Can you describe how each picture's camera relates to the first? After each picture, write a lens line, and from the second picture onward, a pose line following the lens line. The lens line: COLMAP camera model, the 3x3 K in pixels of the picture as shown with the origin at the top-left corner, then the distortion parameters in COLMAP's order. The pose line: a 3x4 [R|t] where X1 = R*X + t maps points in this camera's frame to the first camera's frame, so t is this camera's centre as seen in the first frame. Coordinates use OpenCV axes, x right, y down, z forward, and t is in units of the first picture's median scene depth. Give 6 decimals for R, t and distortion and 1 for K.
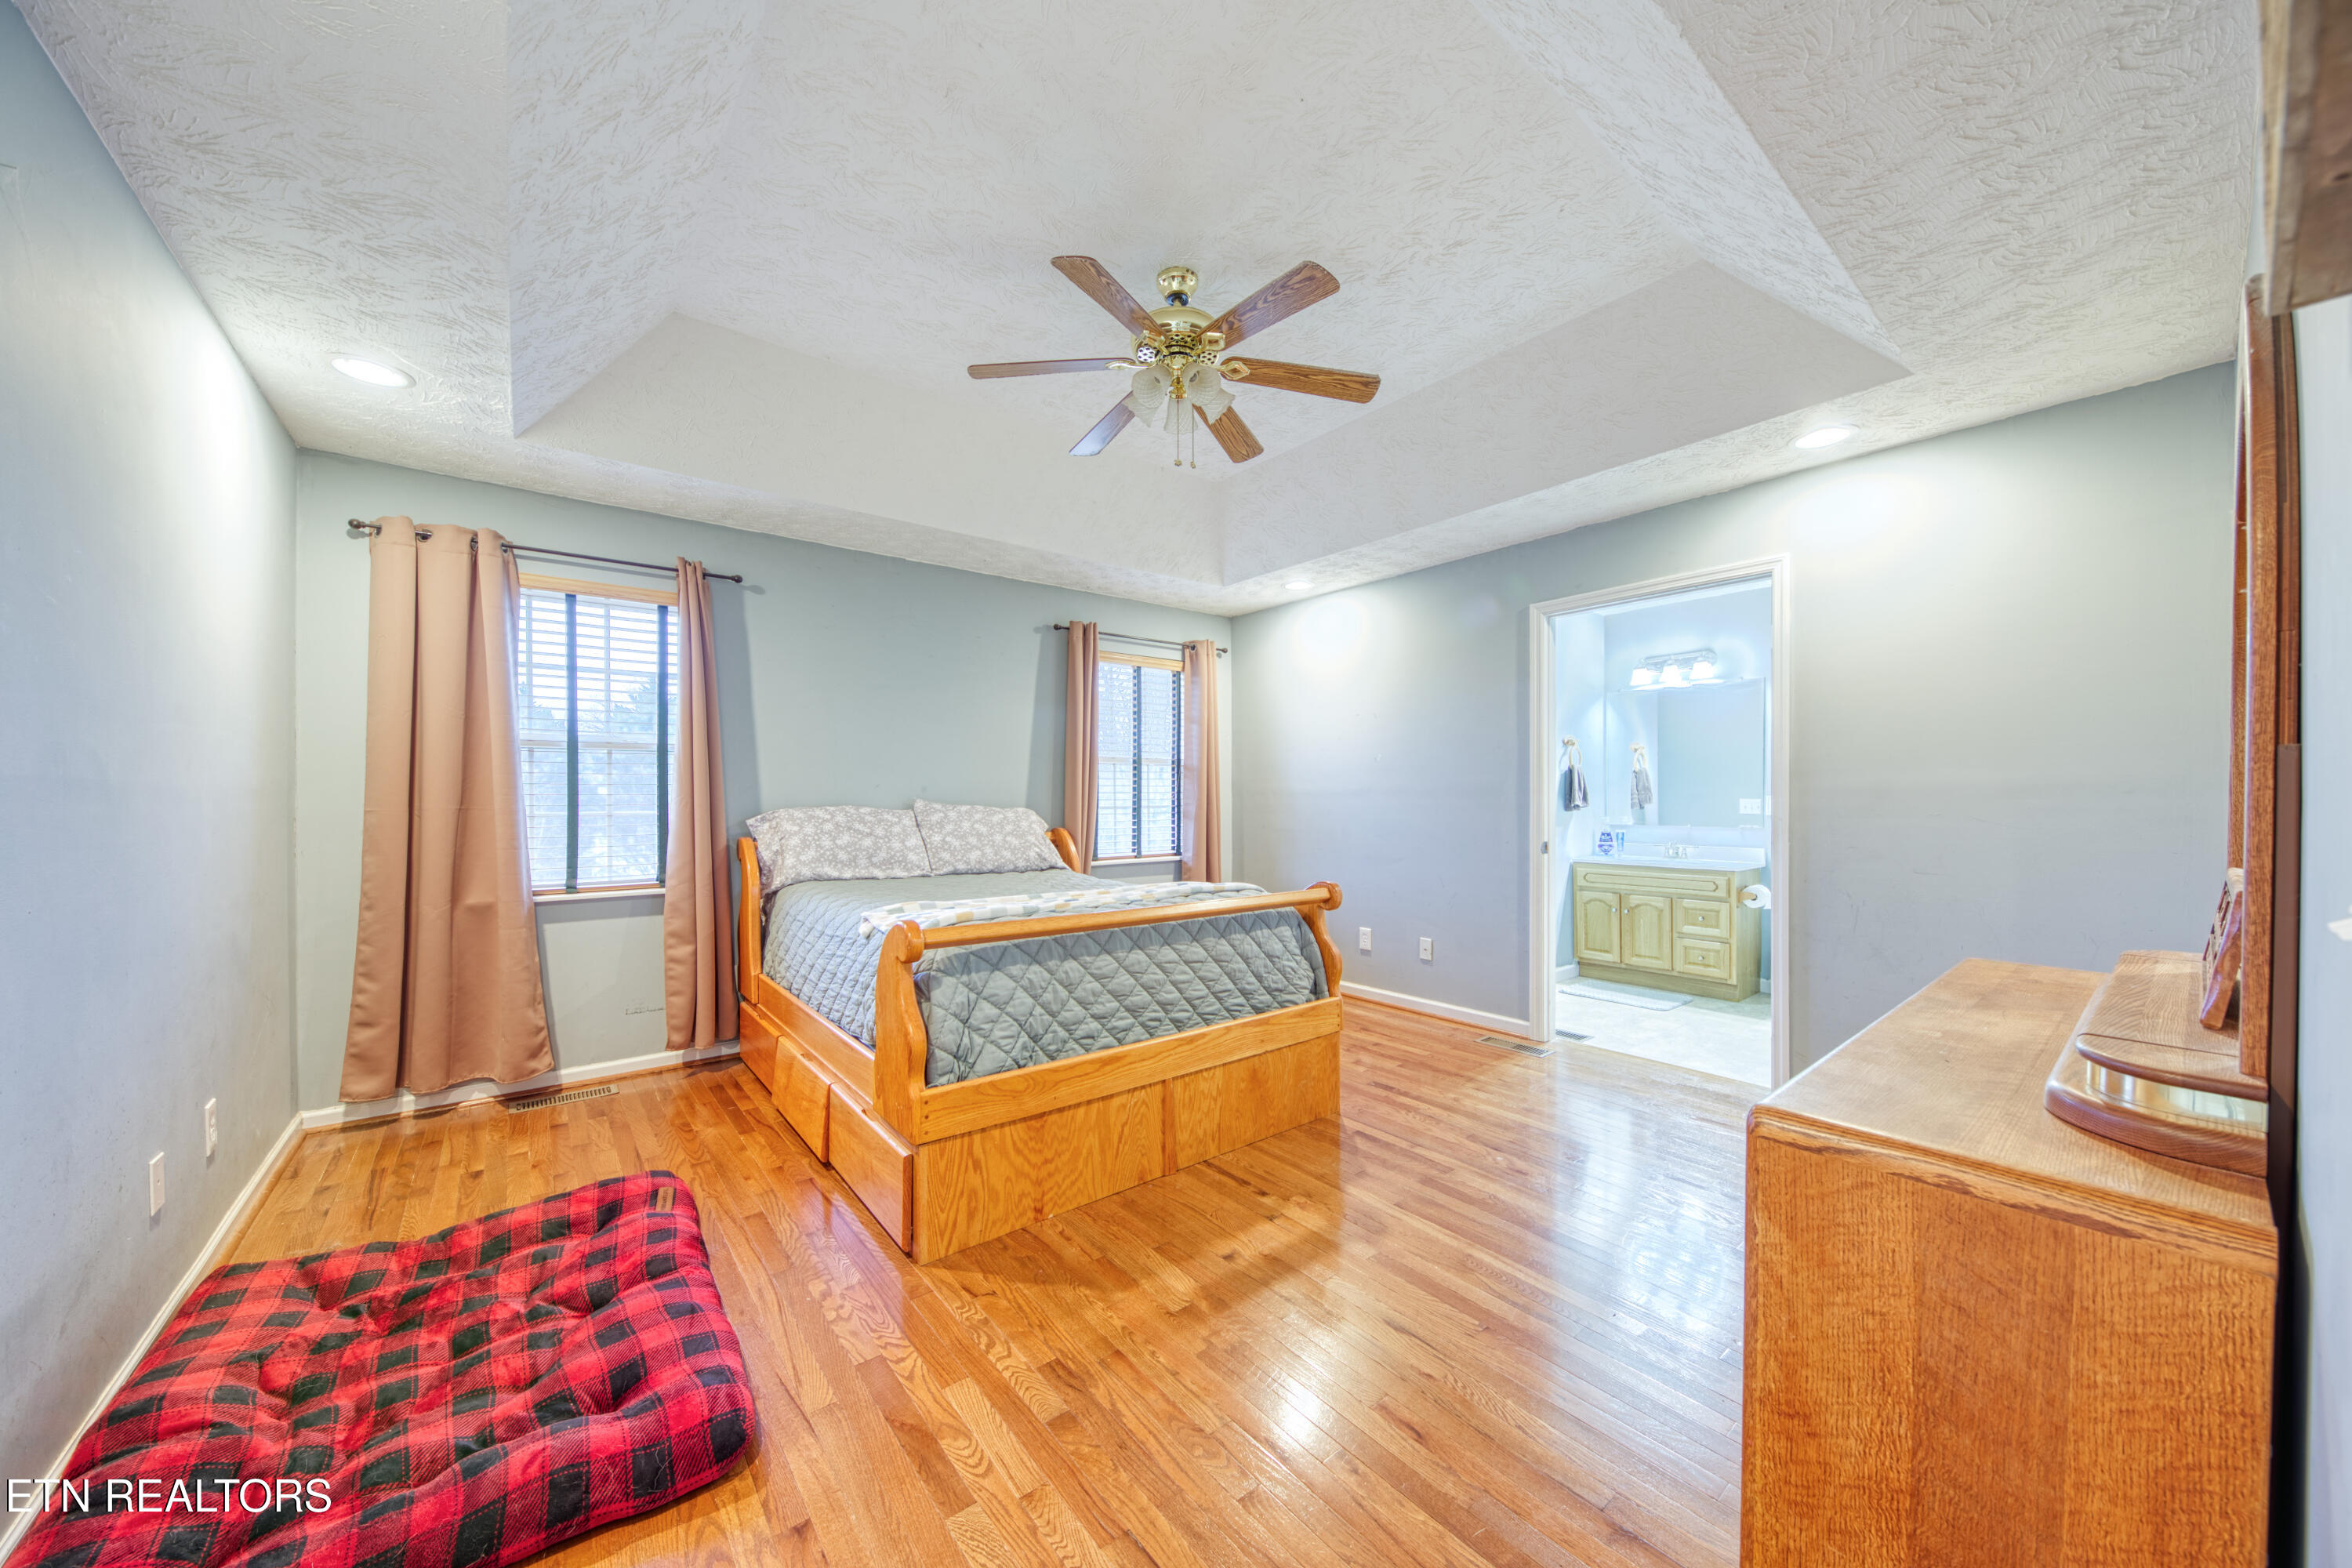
lens RADIAL K [[814.0, 0, 1170.2], [0, 814.0, 795.8], [0, 0, 1]] dist [-0.002453, -0.001044]
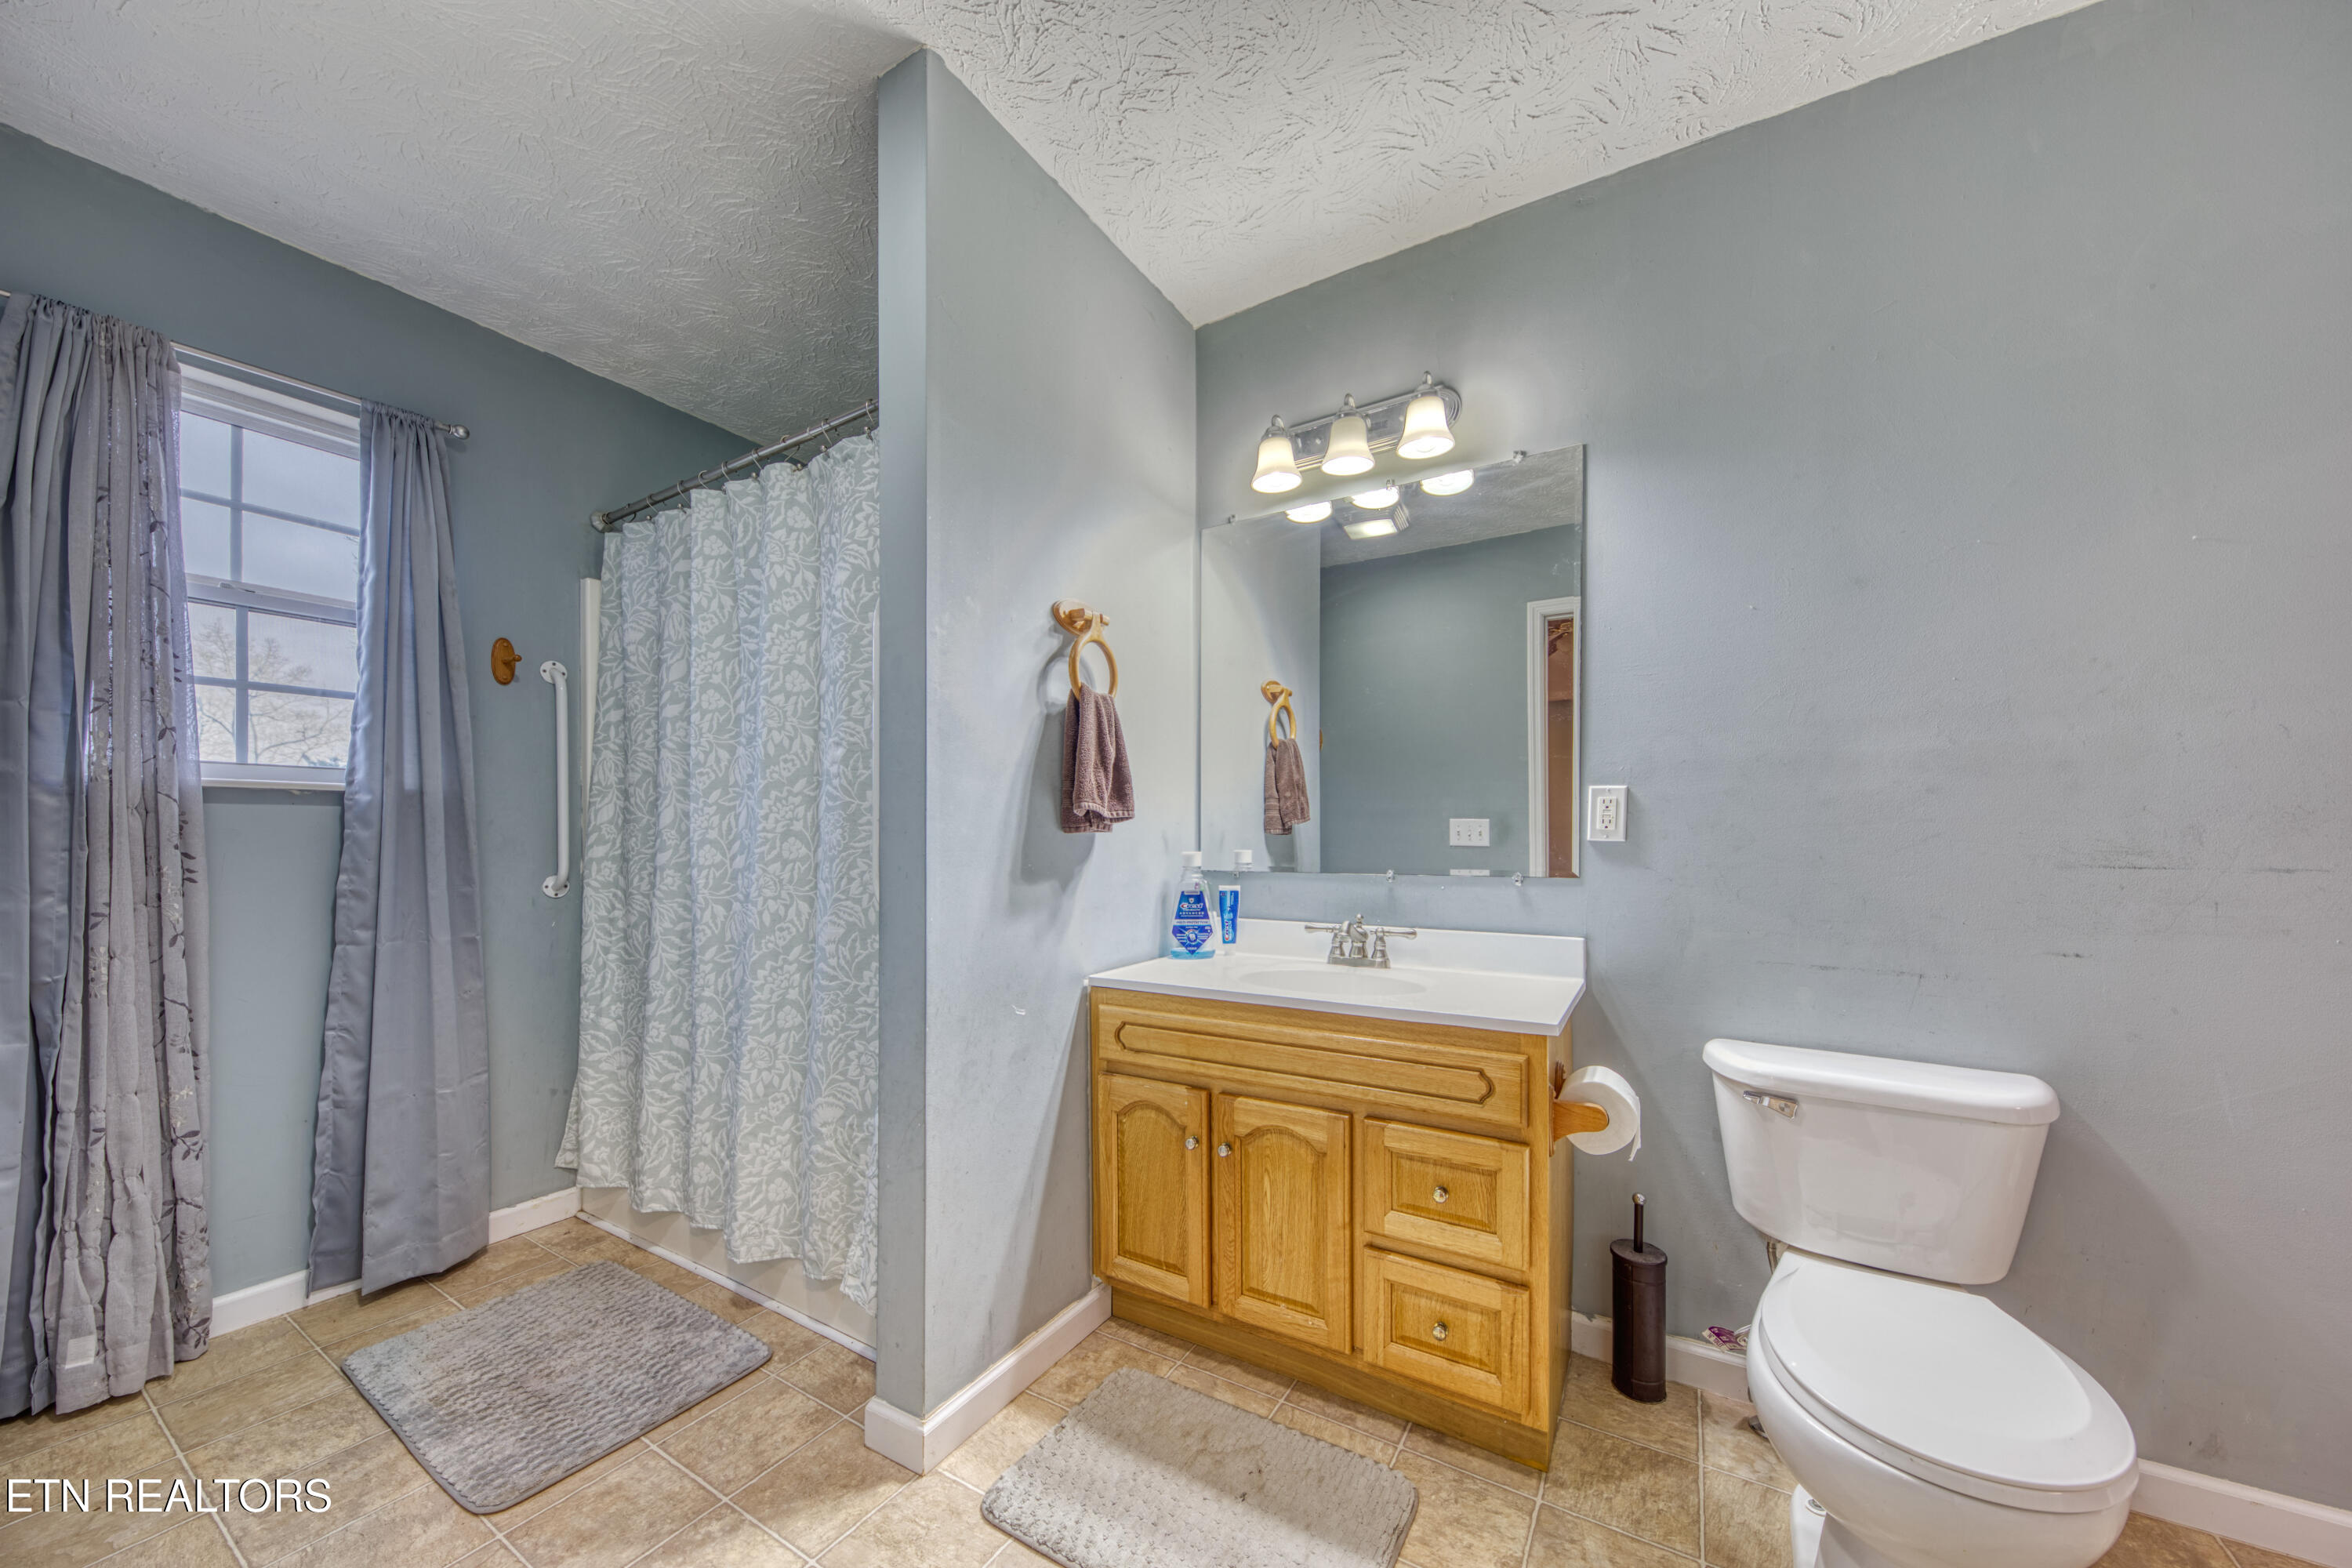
lens RADIAL K [[814.0, 0, 1186.5], [0, 814.0, 836.1], [0, 0, 1]] dist [-0.002453, -0.001044]
pose [[0.934179, 0.001723, 0.356800, 0.431427], [-0.000908, 0.999997, -0.002450, 0.021928], [-0.356803, 0.001964, 0.934178, 0.706290]]
